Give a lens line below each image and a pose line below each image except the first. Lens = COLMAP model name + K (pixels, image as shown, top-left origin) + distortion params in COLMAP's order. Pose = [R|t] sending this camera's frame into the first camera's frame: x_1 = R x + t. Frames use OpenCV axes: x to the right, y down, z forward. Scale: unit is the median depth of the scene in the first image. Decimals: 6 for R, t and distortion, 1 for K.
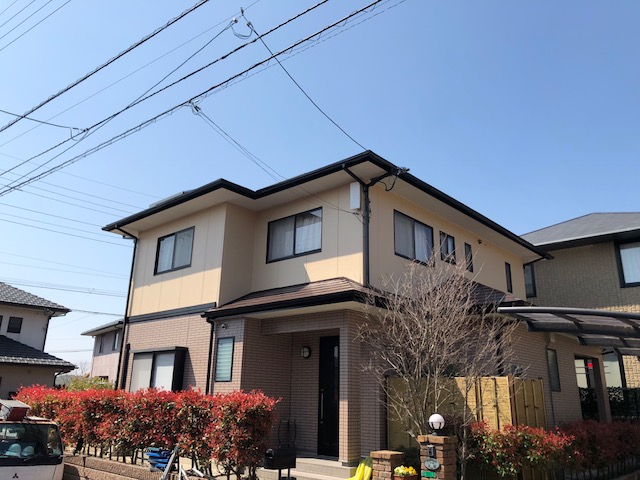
lens RADIAL K [[511.2, 0, 311.6], [0, 511.2, 239.7], [0, 0, 1]] dist [0.004119, 0.000411]
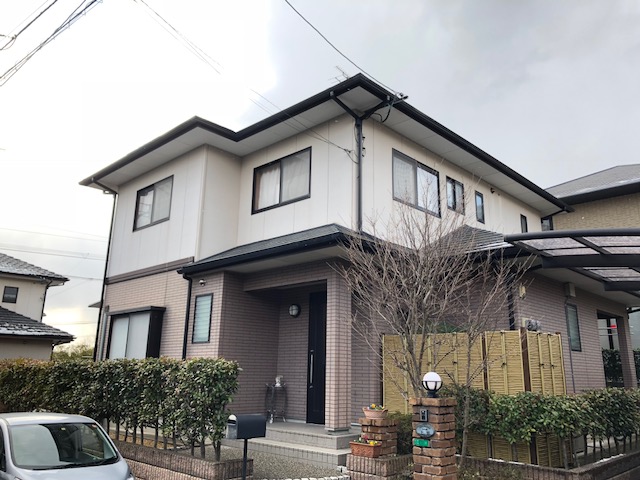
lens RADIAL K [[508.8, 0, 323.7], [0, 508.8, 238.3], [0, 0, 1]] dist [0.009207, 0.002299]
pose [[0.999784, -0.013793, -0.015563, 0.054559], [0.014486, 0.998869, 0.045295, 0.054290], [0.014921, -0.045510, 0.998852, 0.116069]]
